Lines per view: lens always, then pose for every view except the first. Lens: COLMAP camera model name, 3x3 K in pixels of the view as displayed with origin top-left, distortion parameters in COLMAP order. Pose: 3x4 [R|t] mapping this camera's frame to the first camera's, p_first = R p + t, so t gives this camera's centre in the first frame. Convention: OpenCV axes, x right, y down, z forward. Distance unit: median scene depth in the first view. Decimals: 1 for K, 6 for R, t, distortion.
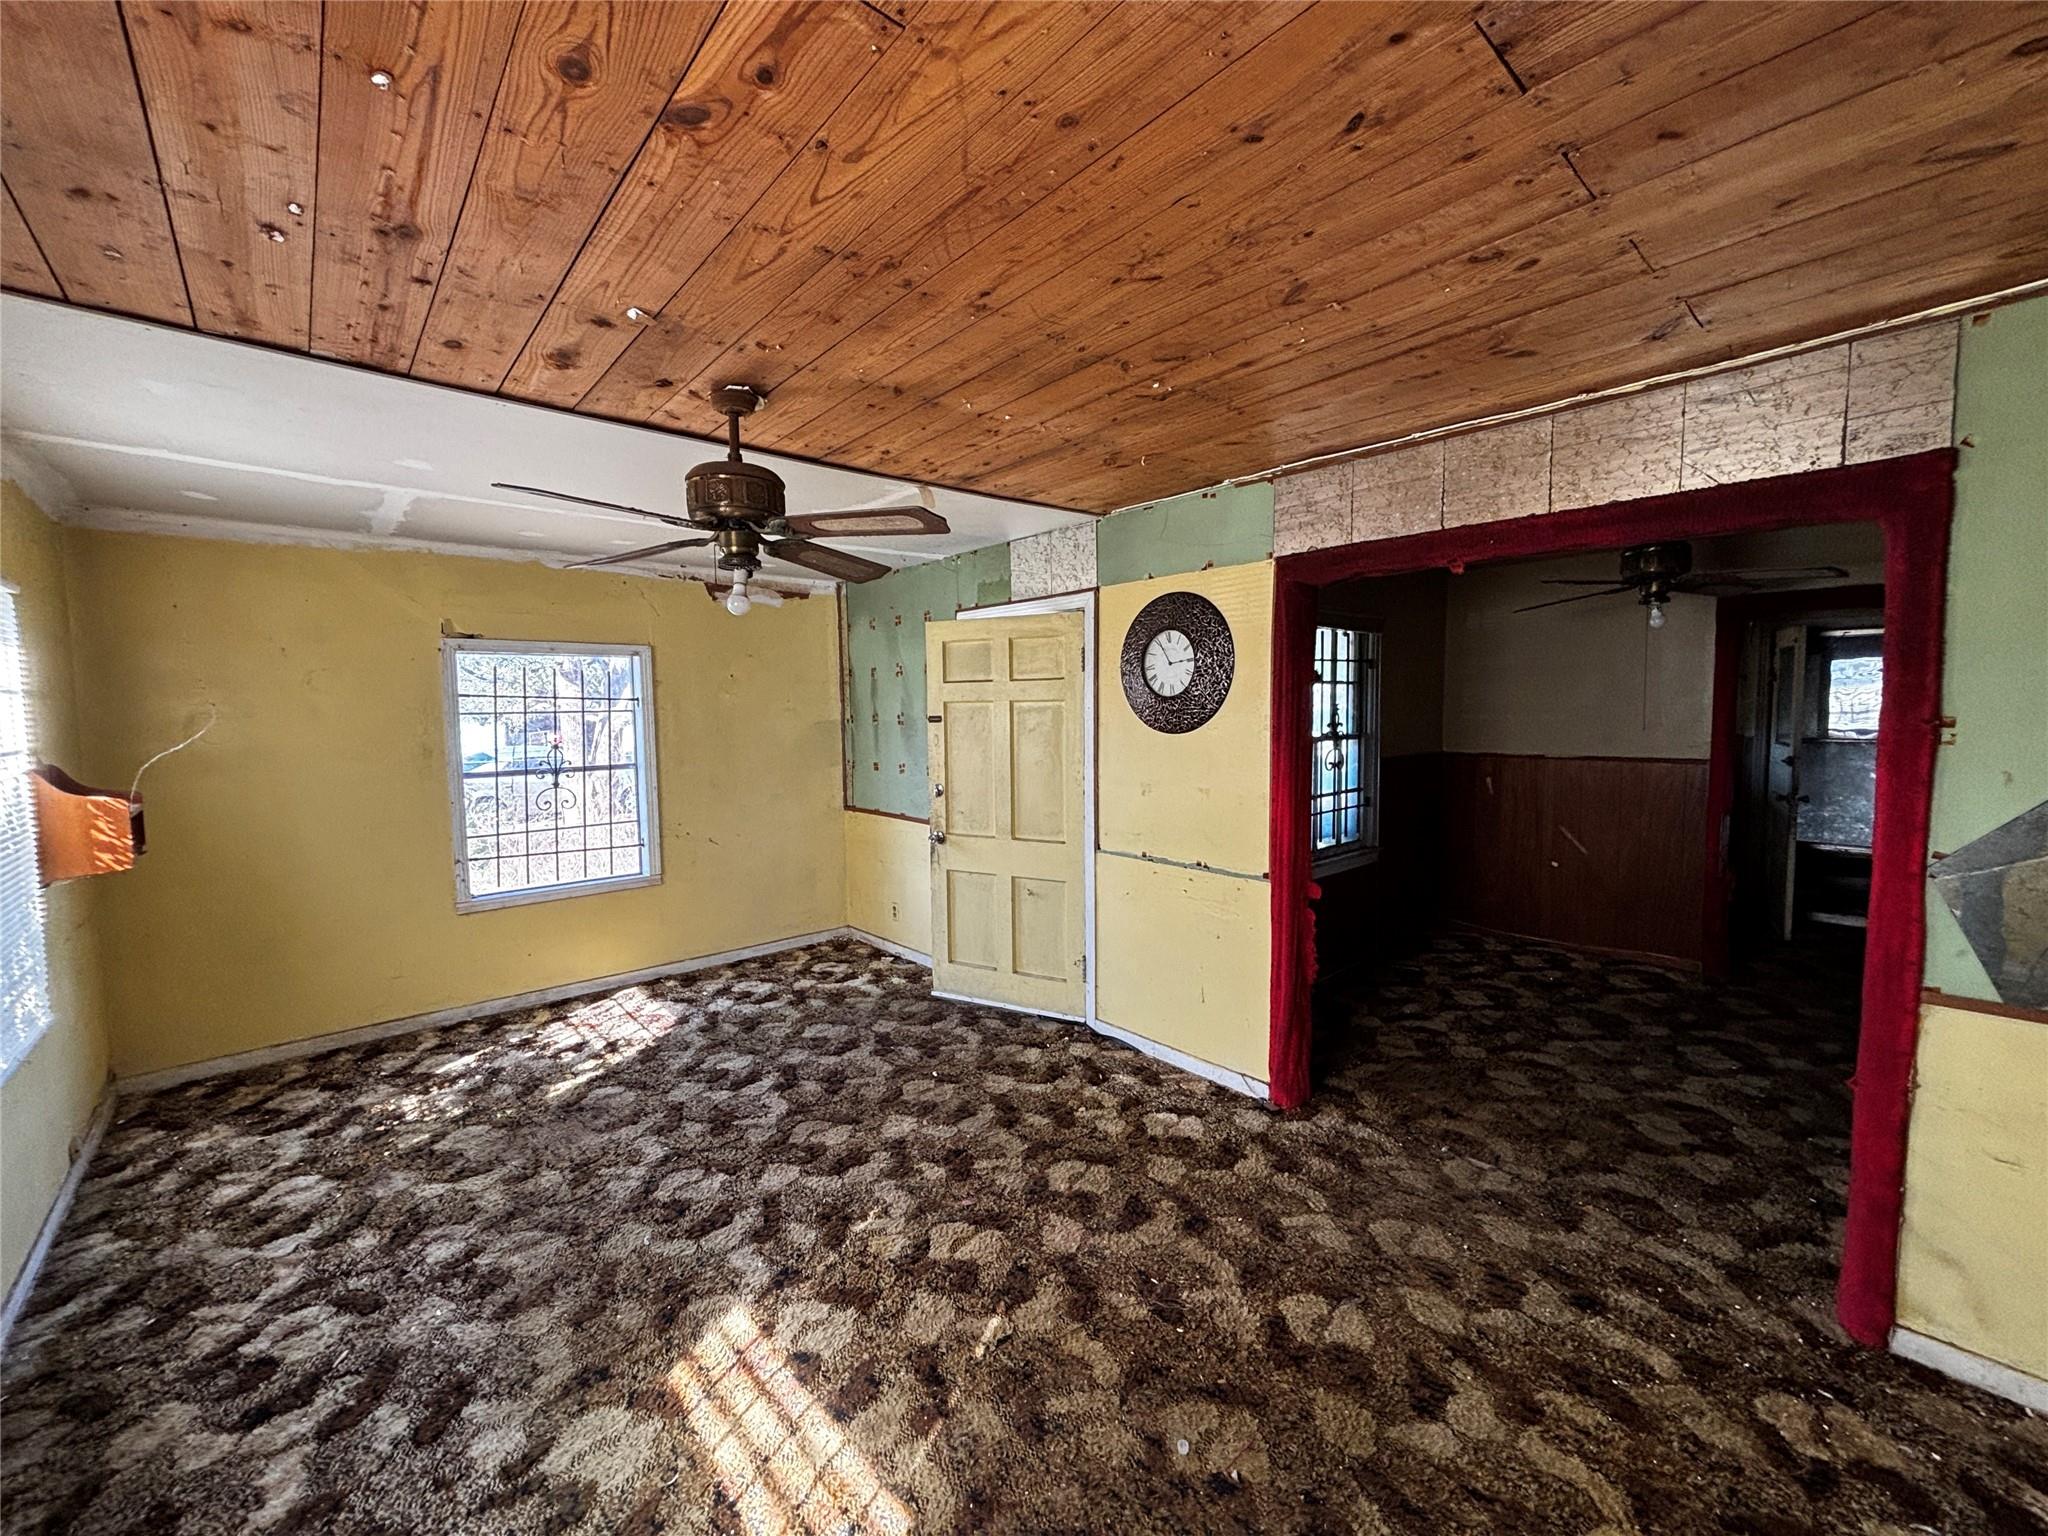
lens RADIAL K [[830.2, 0, 1028.3], [0, 830.2, 767.9], [0, 0, 1]] dist [-0.000666, -0.000349]
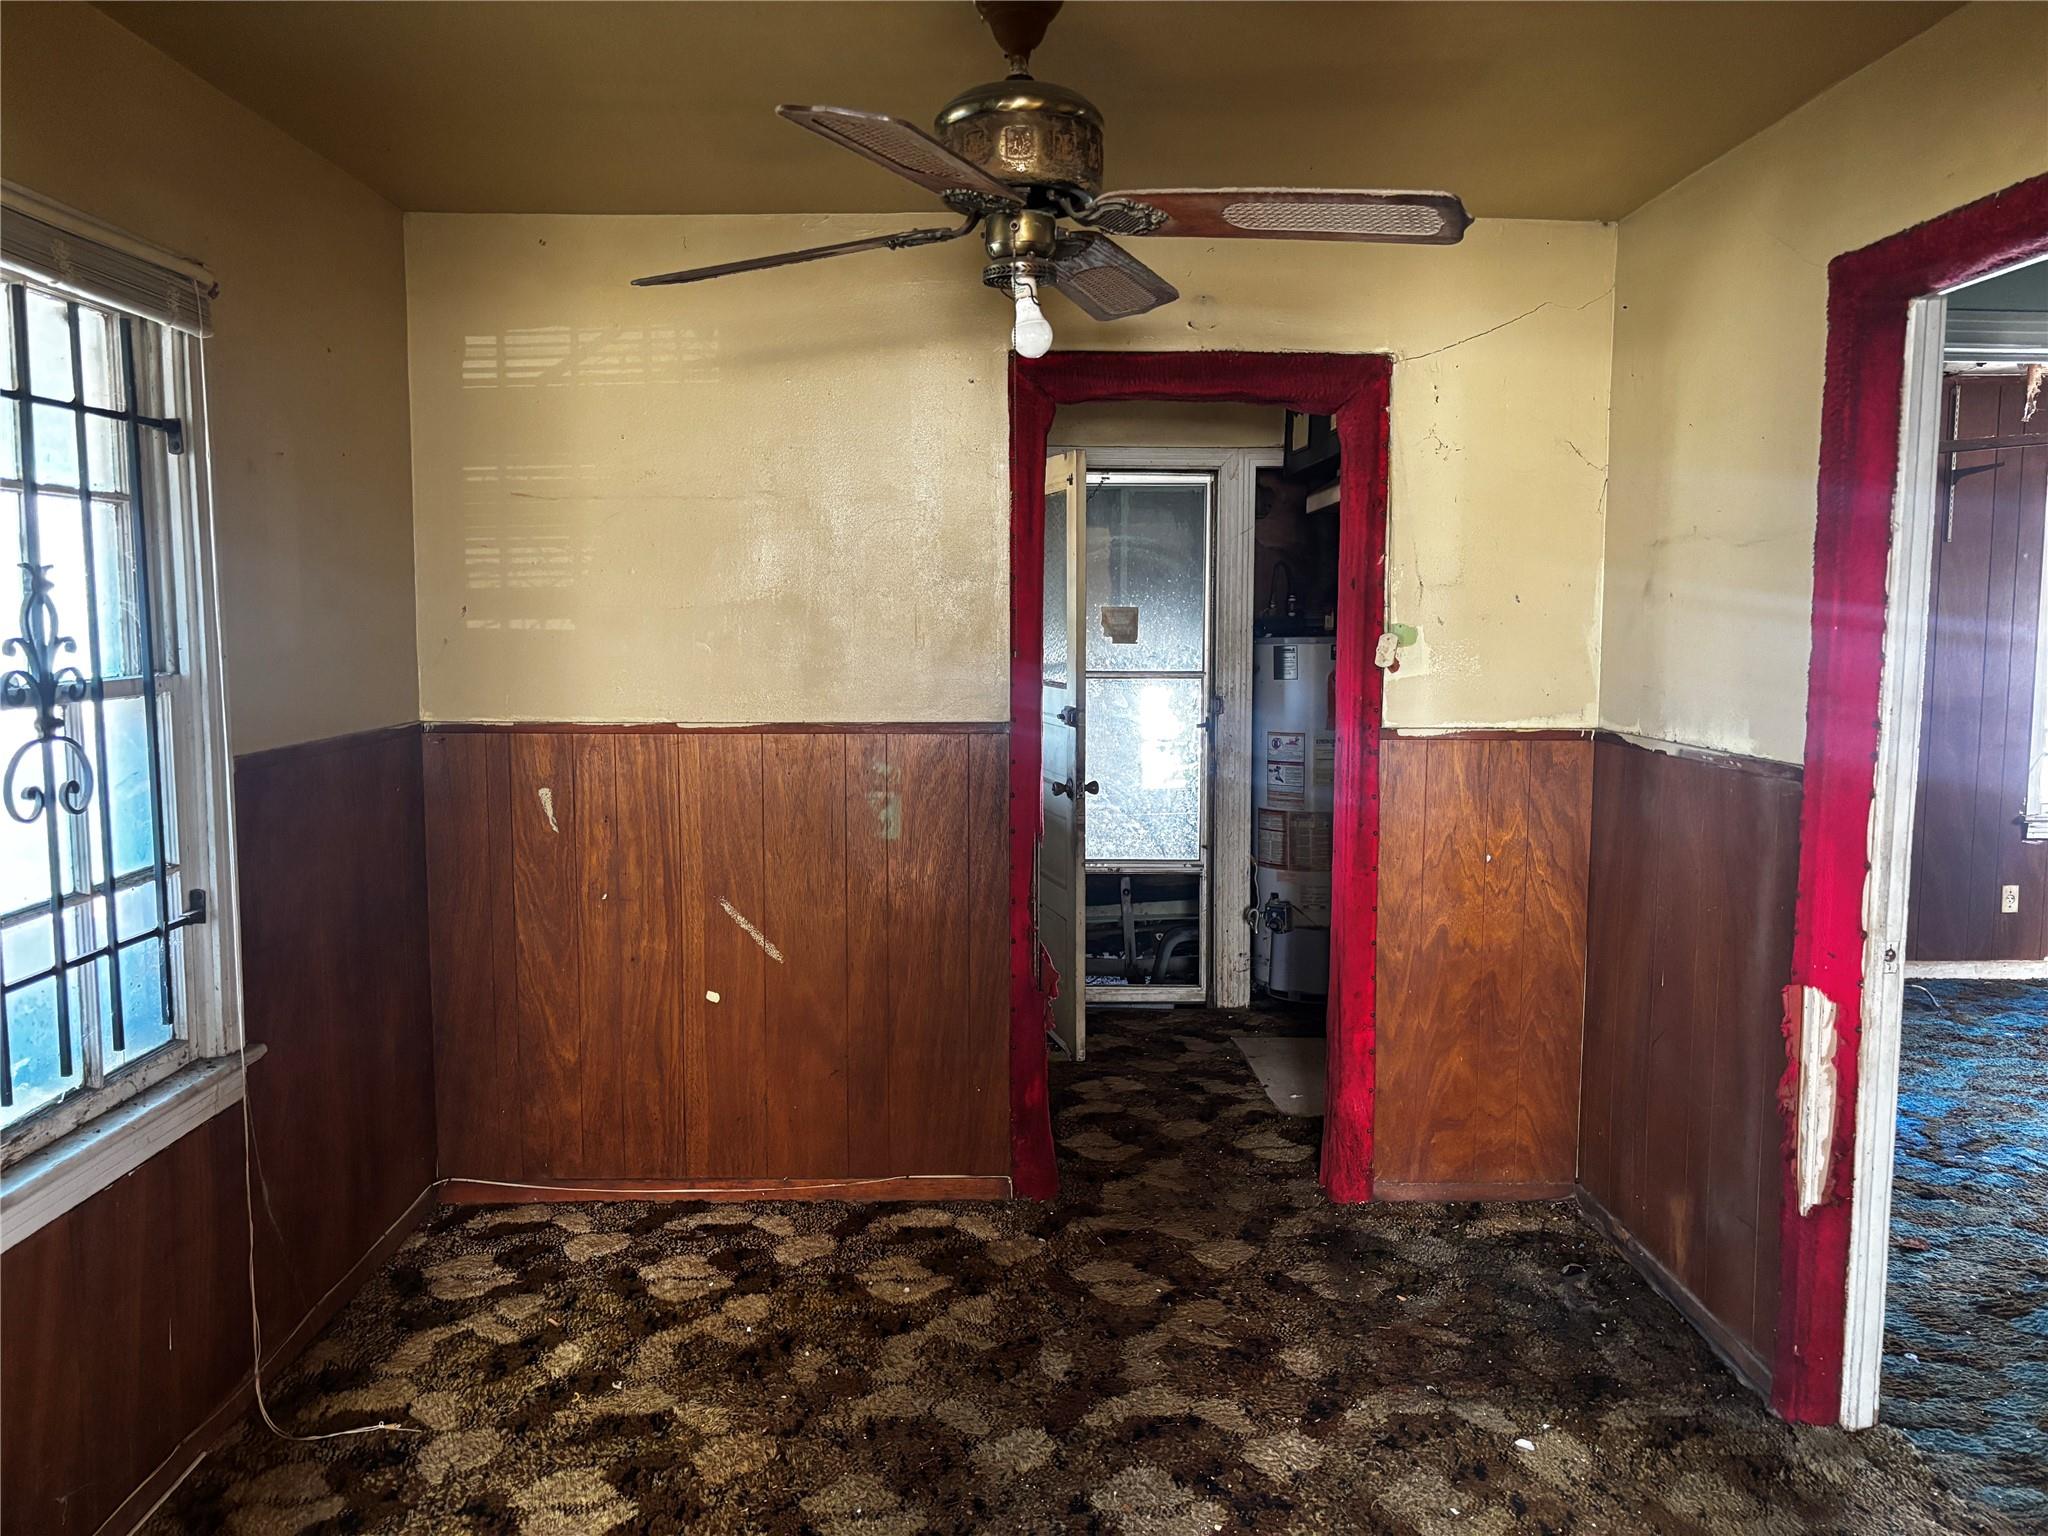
lens RADIAL K [[1563.2, 0, 1032.7], [0, 1563.2, 761.0], [0, 0, 1]] dist [0.052292, -0.045849]
pose [[0.654797, -0.056410, 0.753697, 0.196774], [0.045658, 0.998342, 0.035054, -0.018360], [-0.754424, 0.011459, 0.656287, 0.438155]]
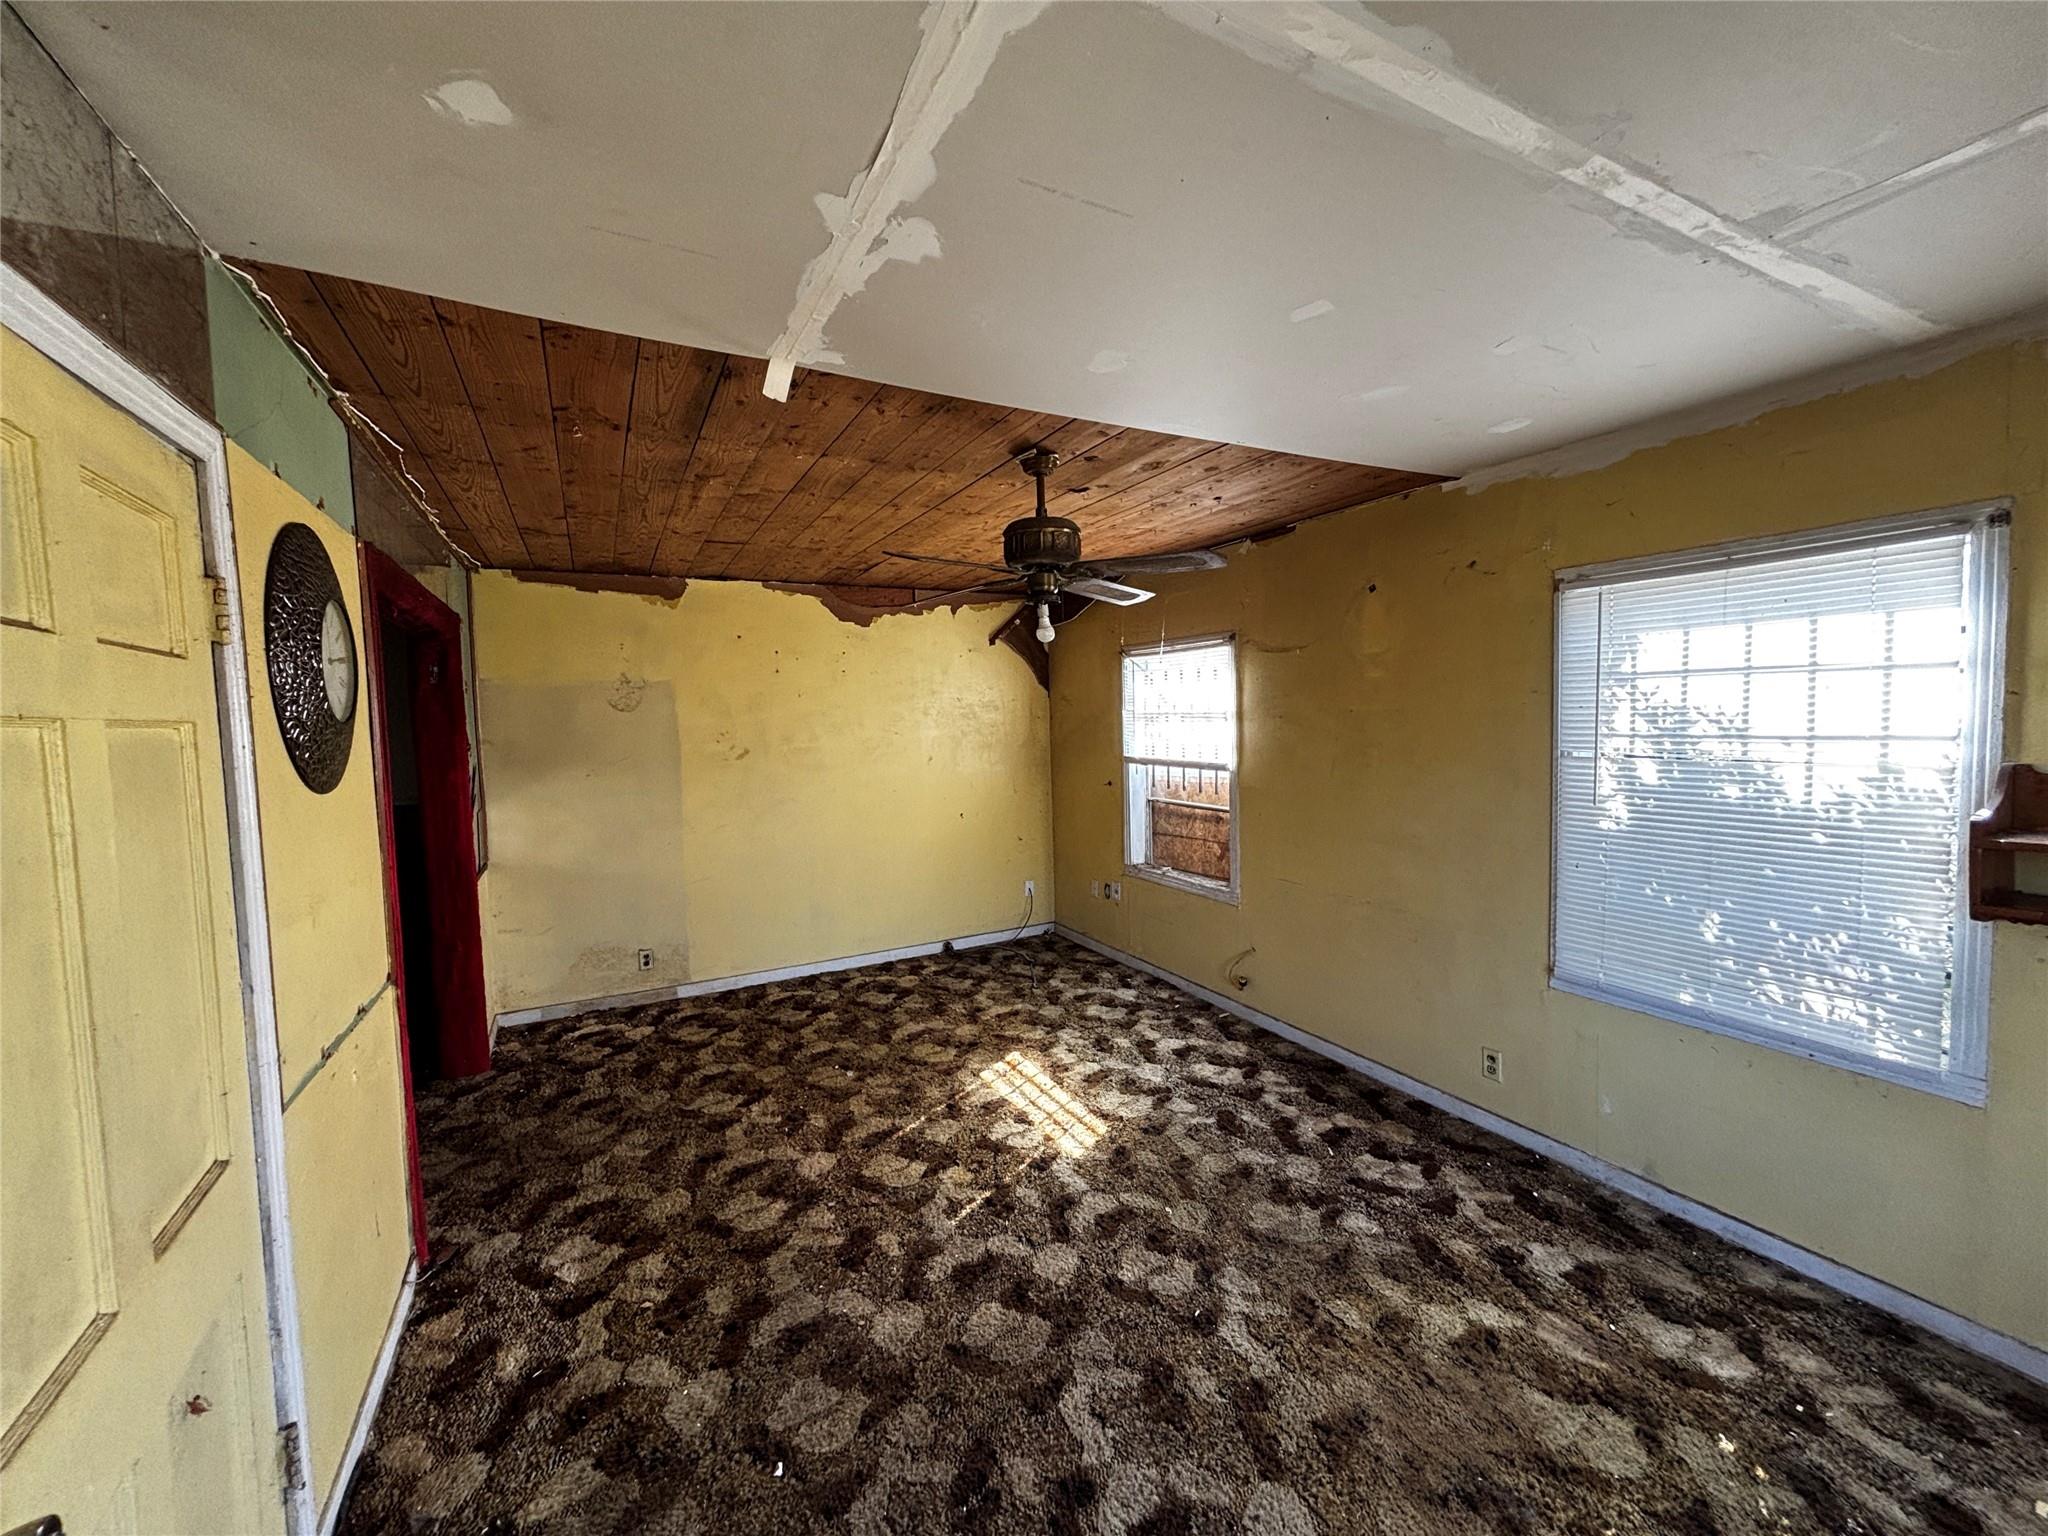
lens RADIAL K [[830.2, 0, 1023.6], [0, 830.2, 767.5], [0, 0, 1]] dist [-0.000666, -0.000349]
pose [[-0.968794, 0.022367, 0.246857, -0.501626], [0.055504, 0.990206, 0.128107, -0.130880], [-0.241574, 0.137811, -0.960547, 1.802027]]
